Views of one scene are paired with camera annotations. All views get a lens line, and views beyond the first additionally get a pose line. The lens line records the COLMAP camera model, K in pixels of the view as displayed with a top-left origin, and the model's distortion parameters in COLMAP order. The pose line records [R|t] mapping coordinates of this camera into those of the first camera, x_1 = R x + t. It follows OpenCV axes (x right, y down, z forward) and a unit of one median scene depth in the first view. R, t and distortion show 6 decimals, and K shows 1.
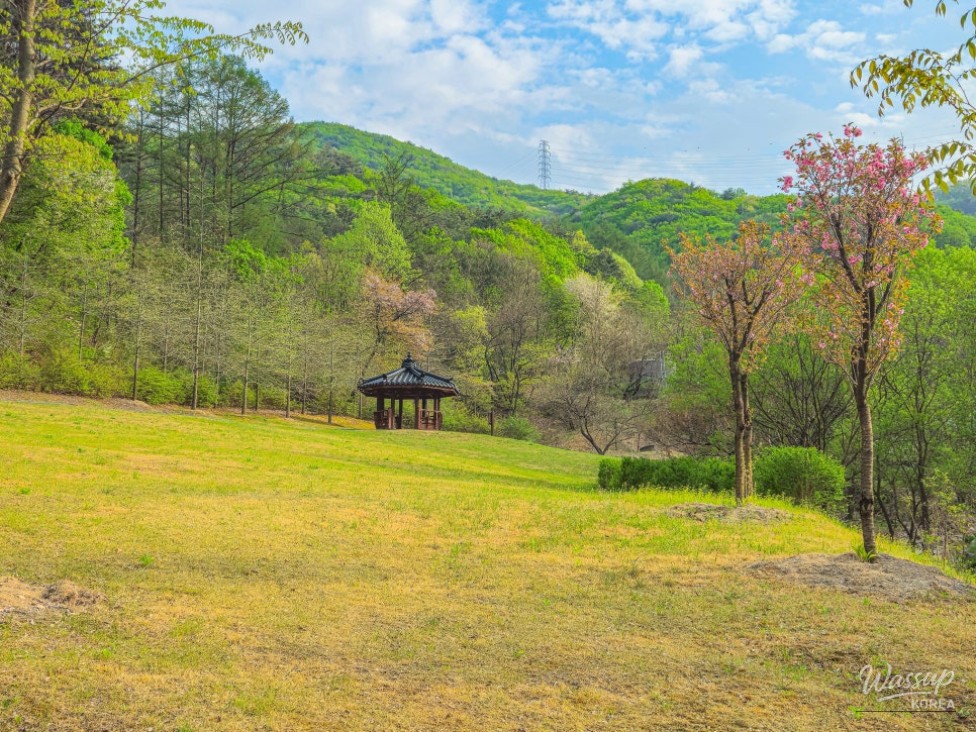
lens RADIAL K [[1295.9, 0, 488.0], [0, 1295.9, 366.0], [0, 0, 1]] dist [0.108034, -0.055877]
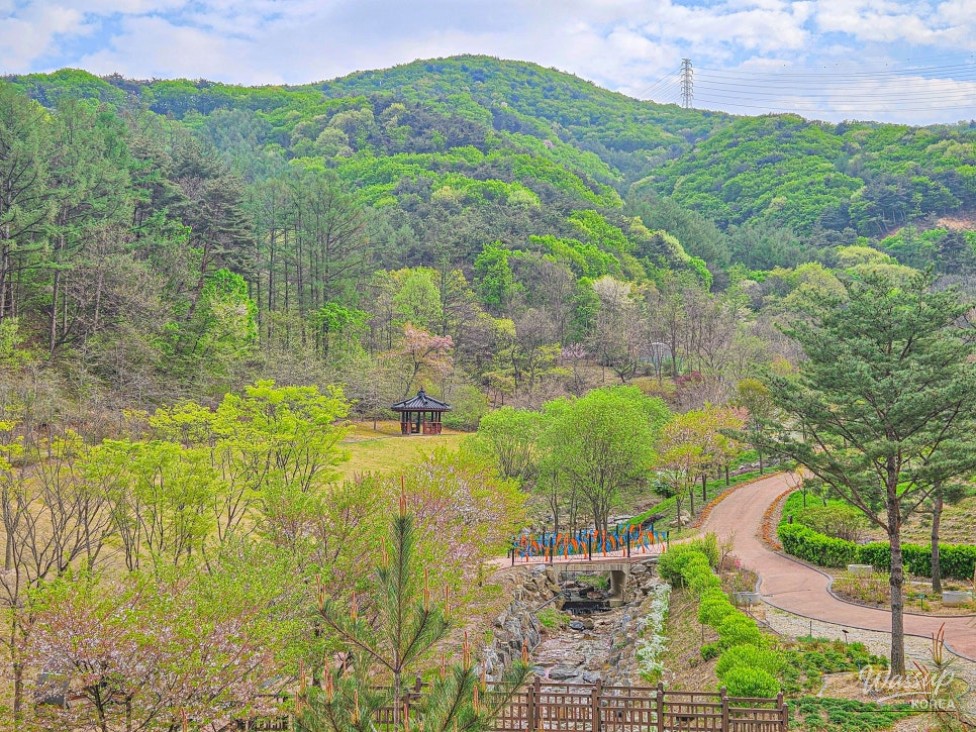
lens RADIAL K [[1295.9, 0, 488.0], [0, 1295.9, 366.0], [0, 0, 1]] dist [0.108034, -0.055877]
pose [[0.991493, -0.008548, -0.129879, 0.238768], [0.018481, 0.996977, 0.075467, -0.158118], [0.128842, -0.077225, 0.988654, -0.639193]]
